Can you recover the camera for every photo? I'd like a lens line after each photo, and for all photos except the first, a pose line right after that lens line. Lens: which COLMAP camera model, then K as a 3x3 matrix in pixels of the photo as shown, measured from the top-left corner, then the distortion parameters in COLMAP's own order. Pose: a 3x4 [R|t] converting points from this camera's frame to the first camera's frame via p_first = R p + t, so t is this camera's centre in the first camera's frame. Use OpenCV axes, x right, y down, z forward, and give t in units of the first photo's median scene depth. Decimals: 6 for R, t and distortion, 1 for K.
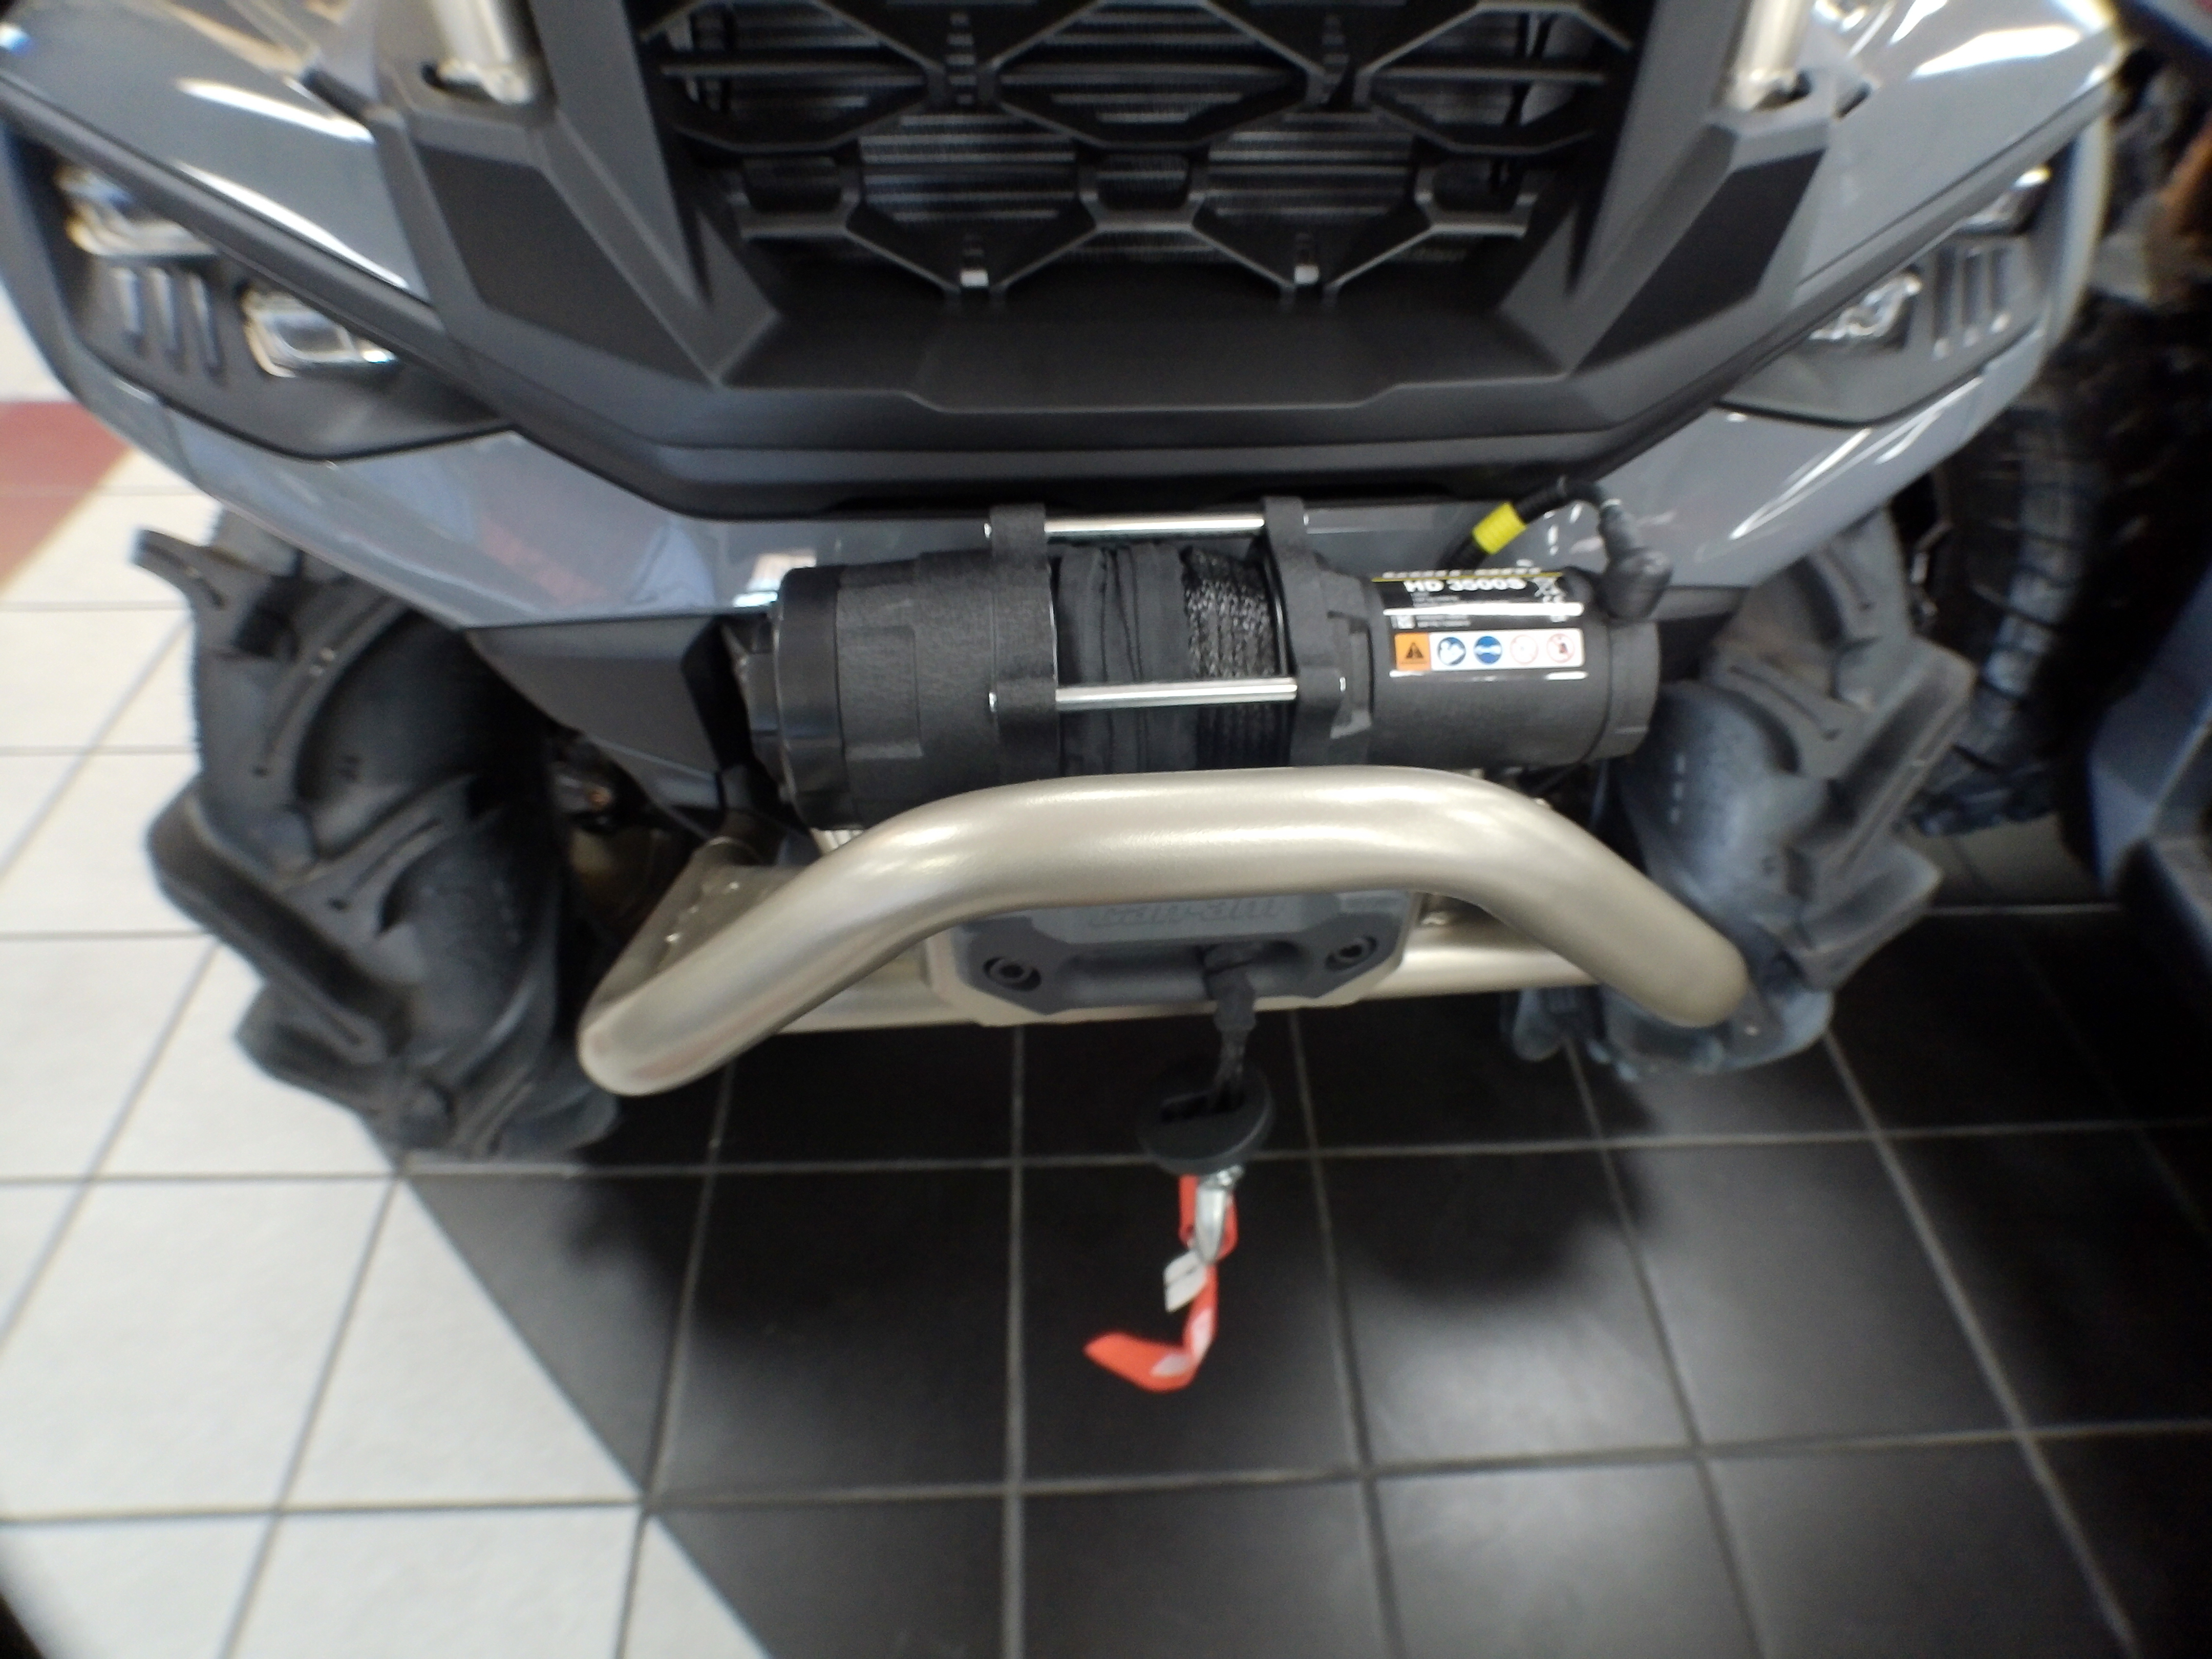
lens RADIAL K [[1215.9, 0, 1152.5], [0, 1215.9, 824.5], [0, 0, 1]] dist [-0.041186, 0.000575]
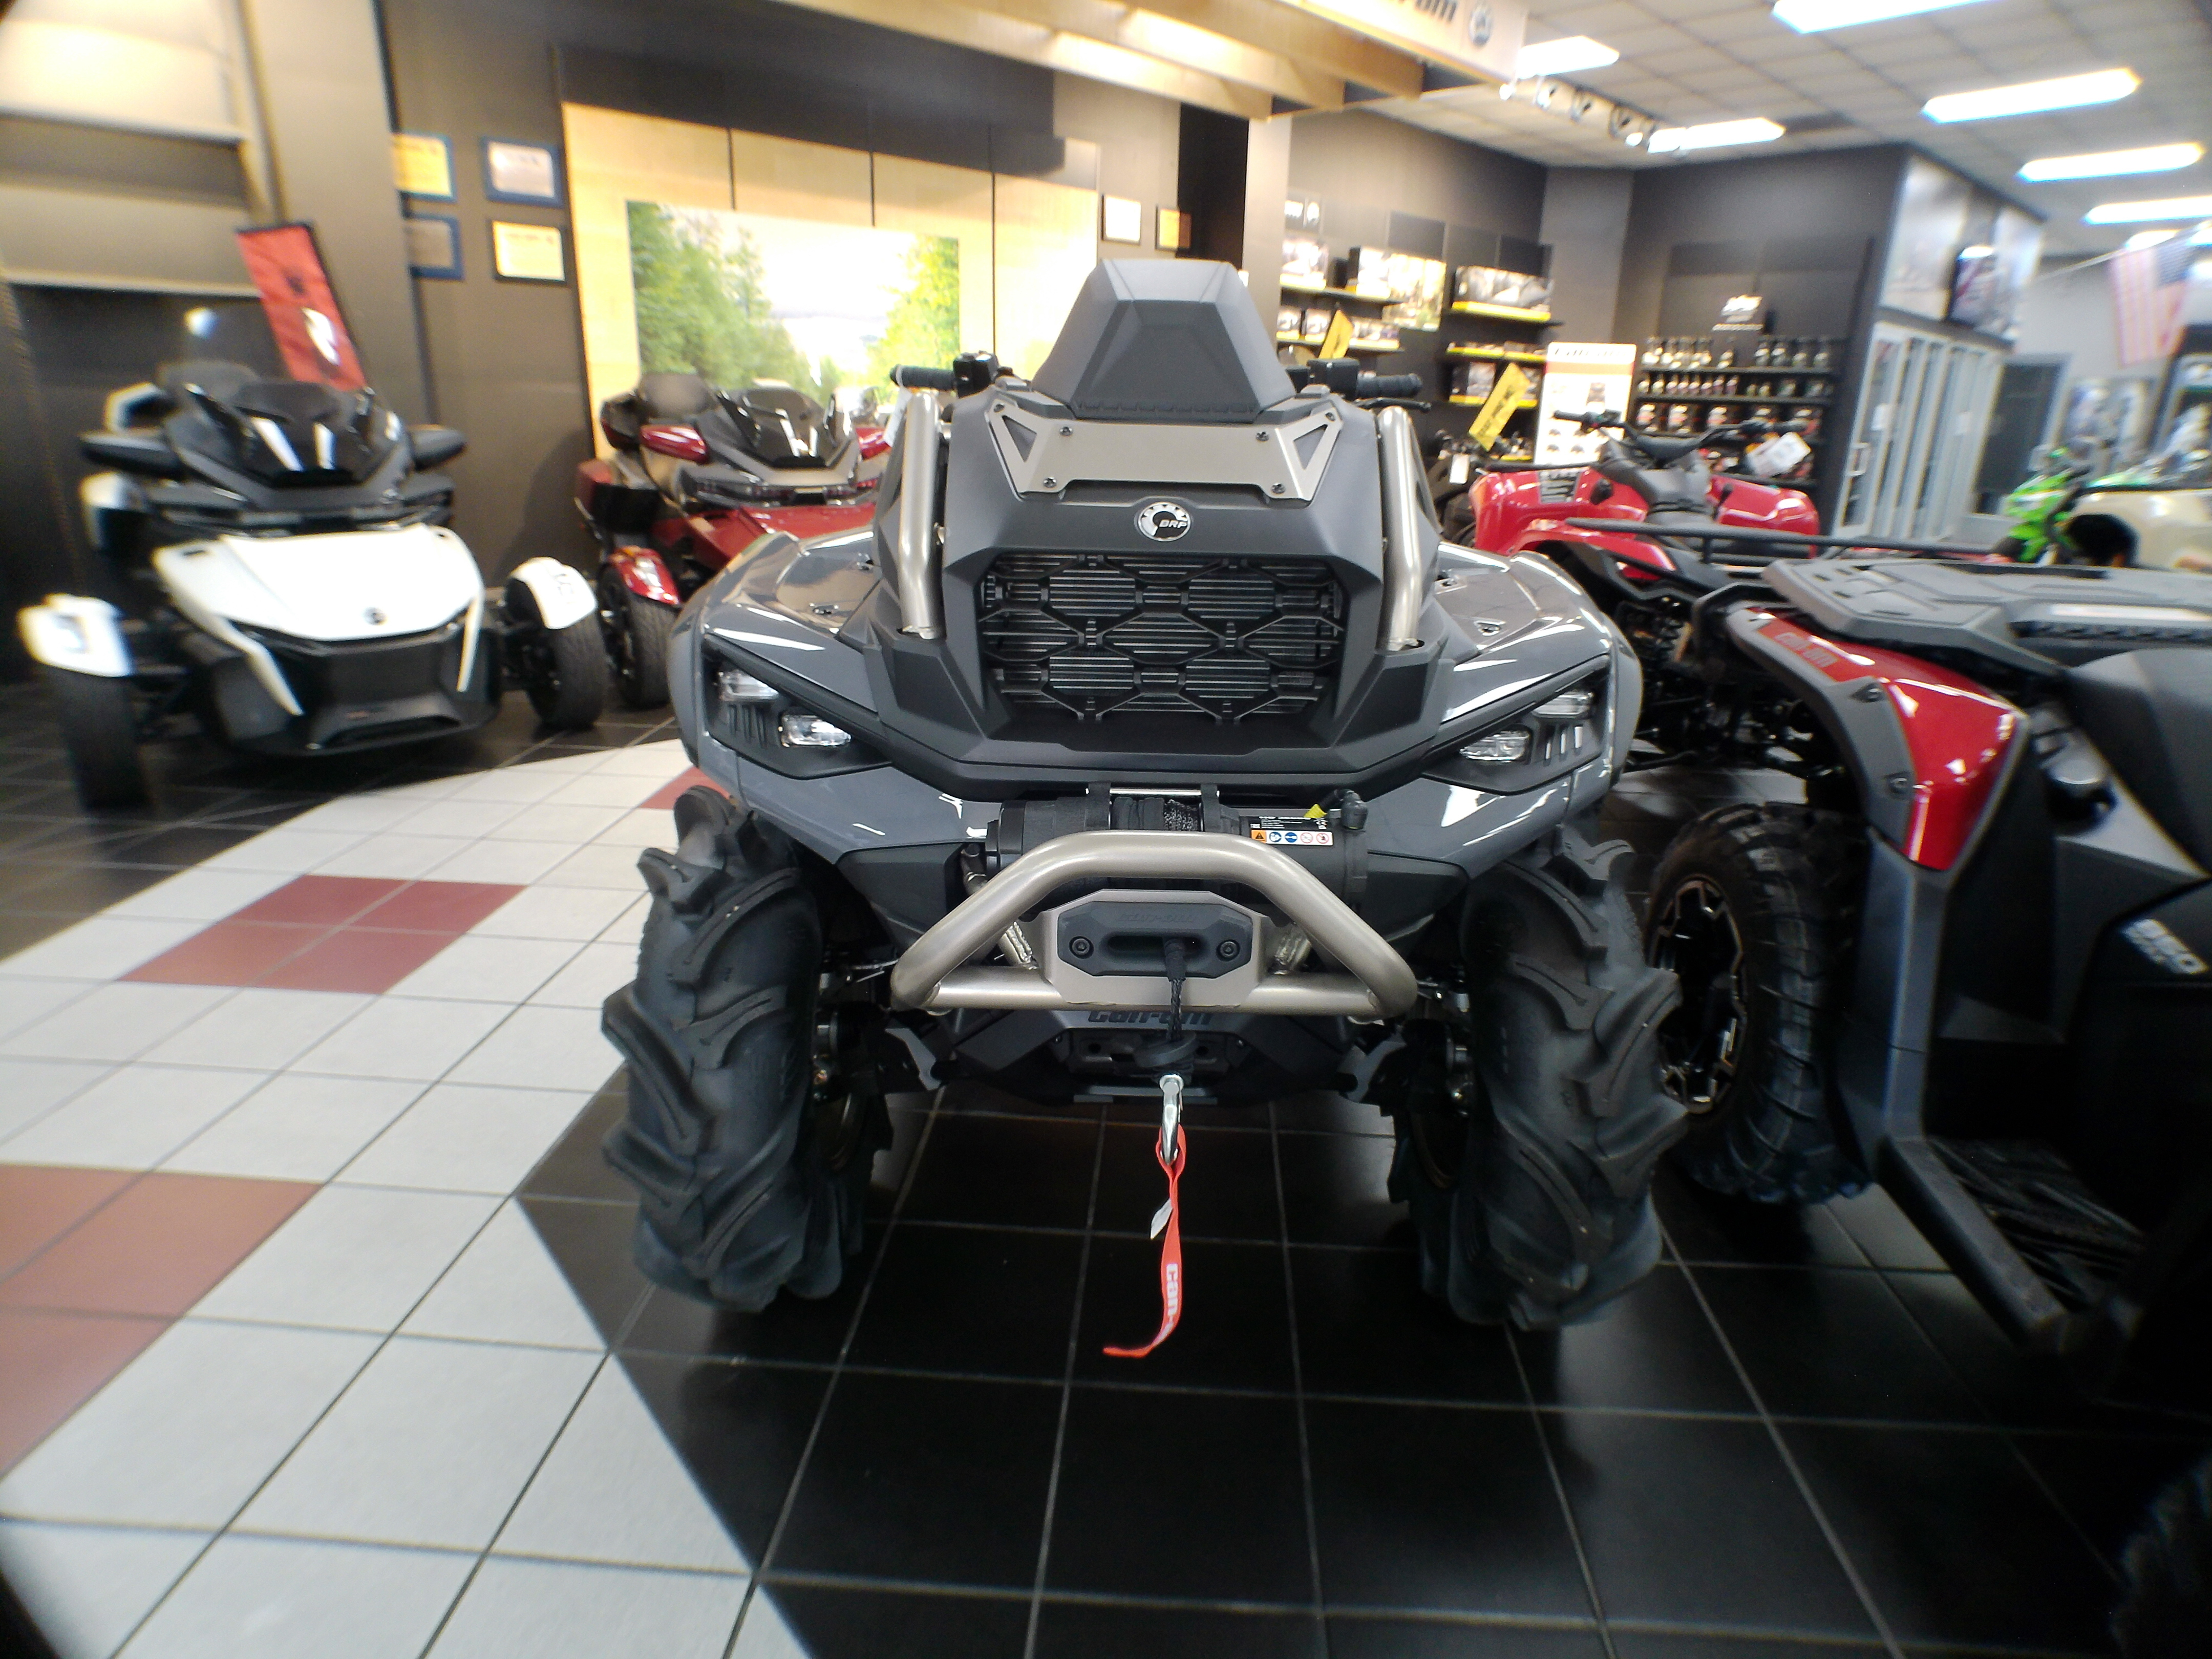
lens RADIAL K [[1215.9, 0, 1152.5], [0, 1215.9, 824.5], [0, 0, 1]] dist [-0.041186, 0.000575]
pose [[0.994103, 0.027174, -0.104977, 0.147318], [-0.074927, 0.871953, -0.483822, 0.570422], [0.078388, 0.488834, 0.868848, -0.622512]]
